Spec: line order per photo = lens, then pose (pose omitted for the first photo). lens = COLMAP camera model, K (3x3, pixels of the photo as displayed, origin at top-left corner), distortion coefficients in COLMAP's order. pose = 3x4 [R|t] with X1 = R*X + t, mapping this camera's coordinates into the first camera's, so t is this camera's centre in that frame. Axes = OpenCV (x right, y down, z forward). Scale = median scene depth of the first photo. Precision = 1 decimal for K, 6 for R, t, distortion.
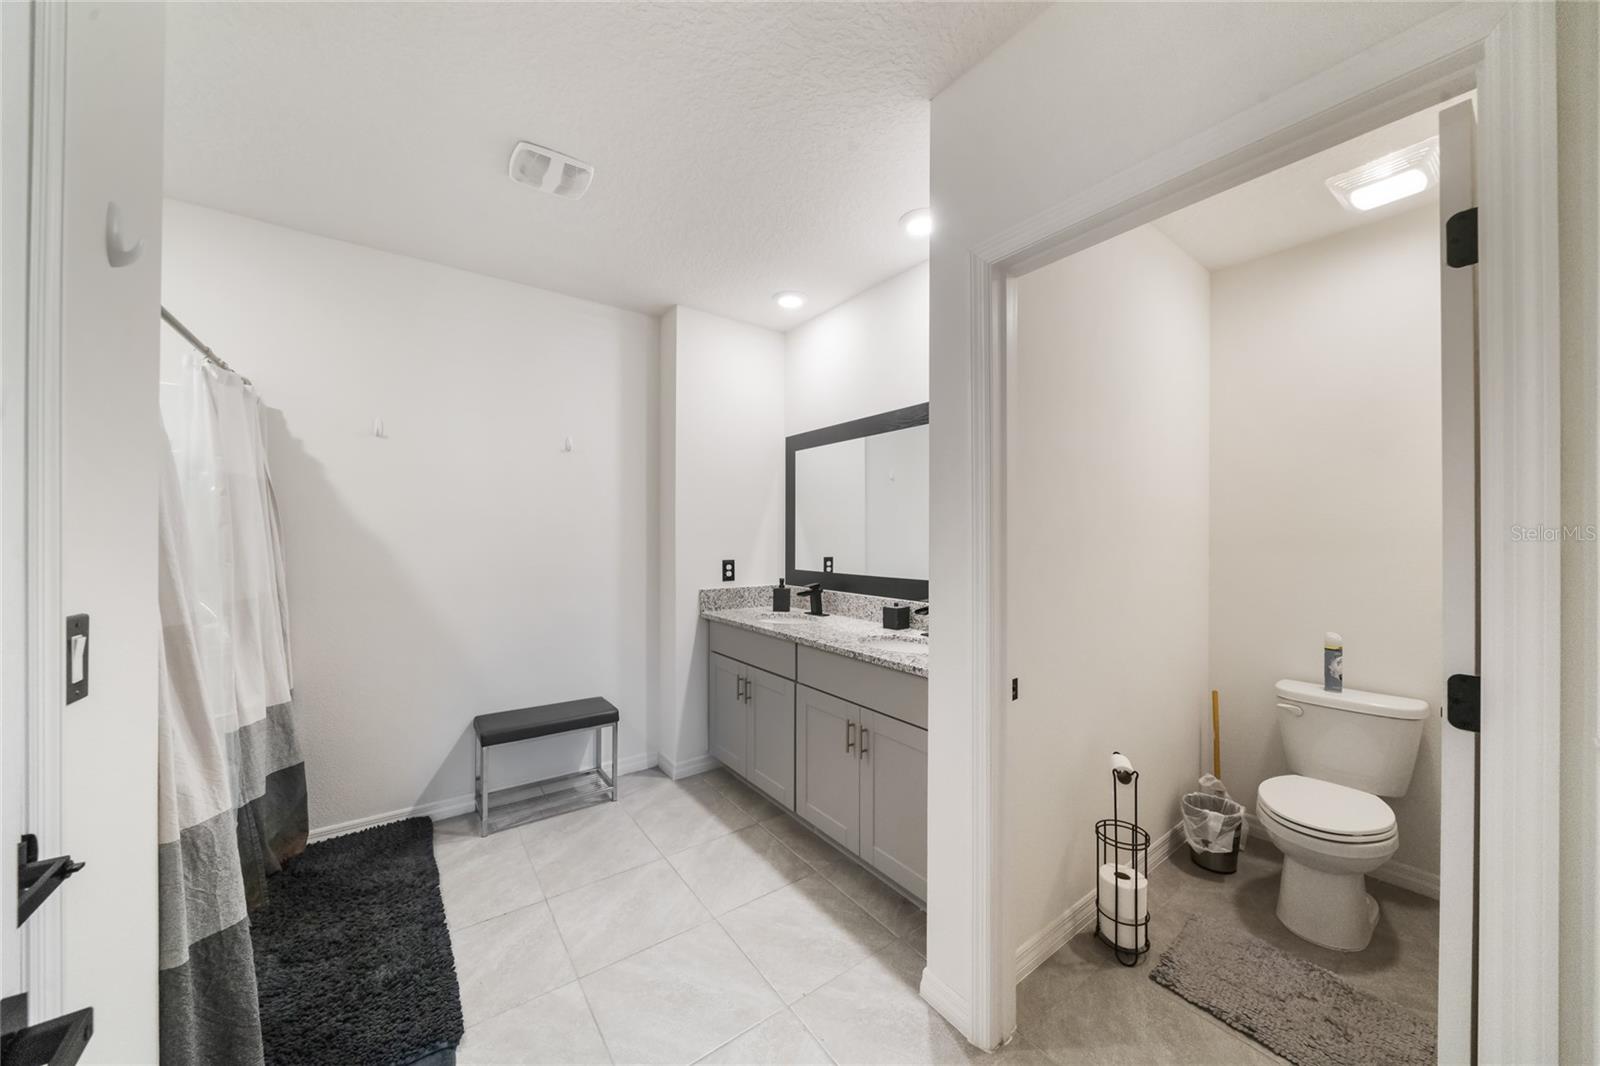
lens RADIAL K [[554.3, 0, 810.1], [0, 554.3, 539.4], [0, 0, 1]] dist [-0.004291, 0.000305]
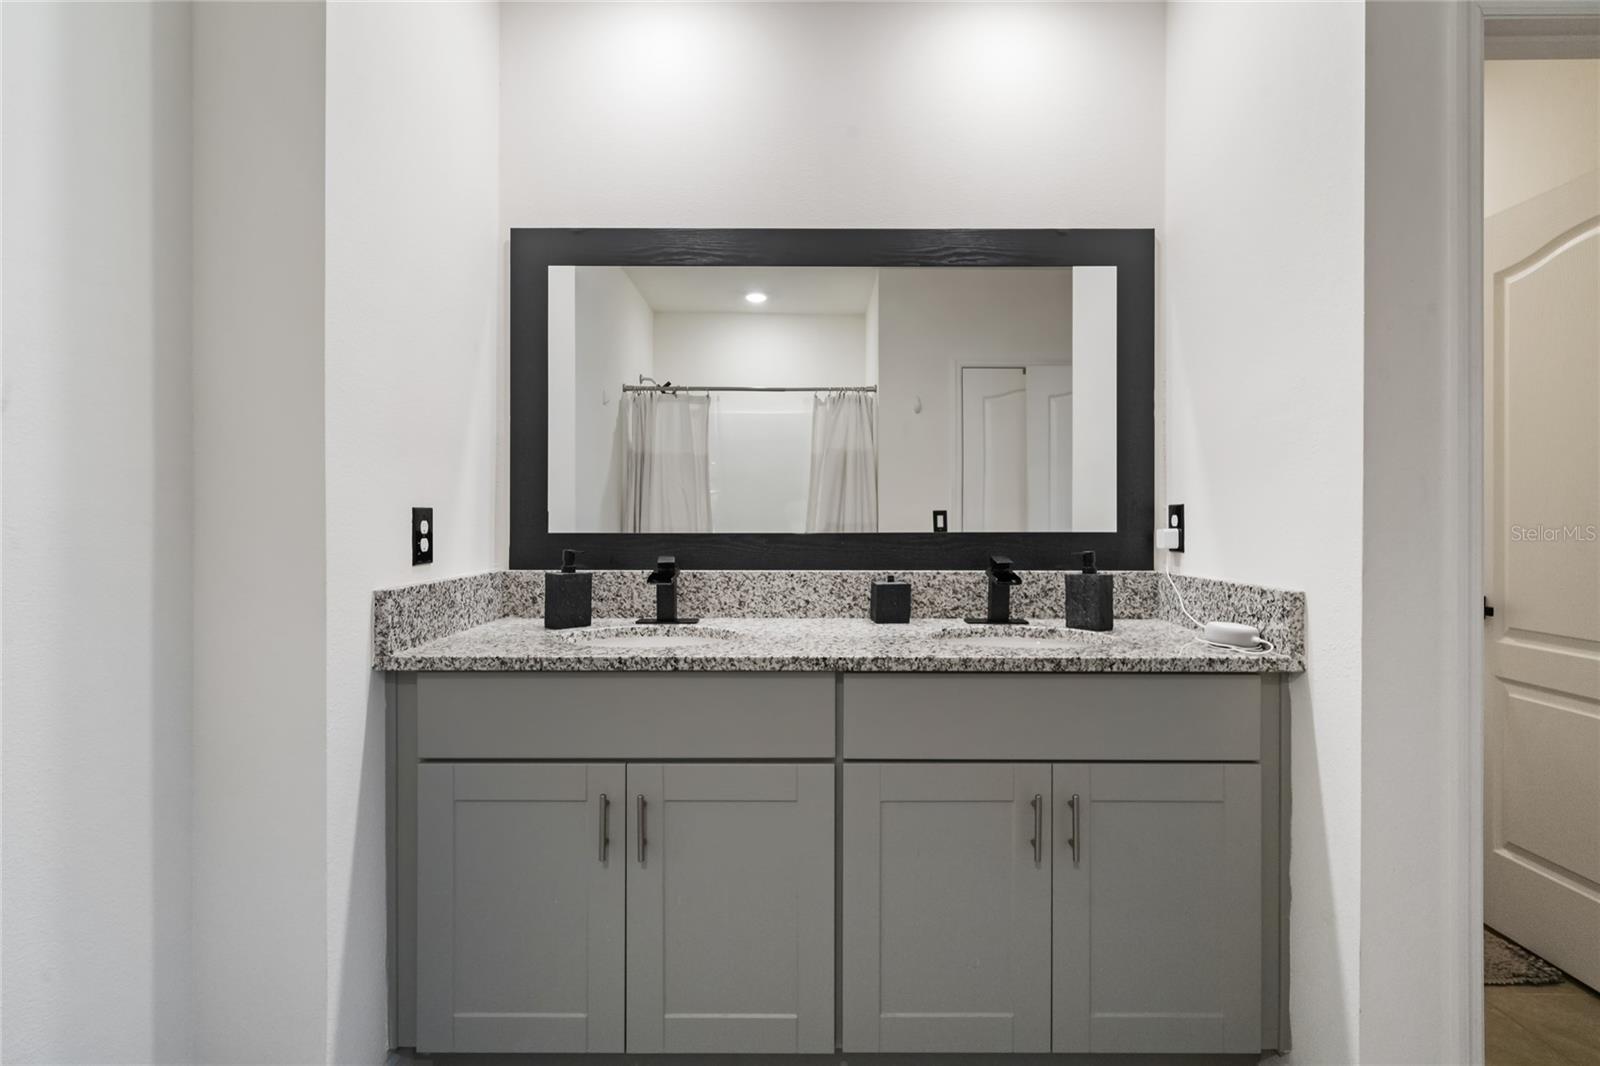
lens RADIAL K [[722.5, 0, 796.5], [0, 722.5, 530.0], [0, 0, 1]] dist [0.004408, 0.000156]
pose [[0.589308, -0.007035, 0.807878, -0.419725], [0.003140, 0.999974, 0.006417, 0.053857], [-0.807903, -0.001245, 0.589315, 0.553334]]
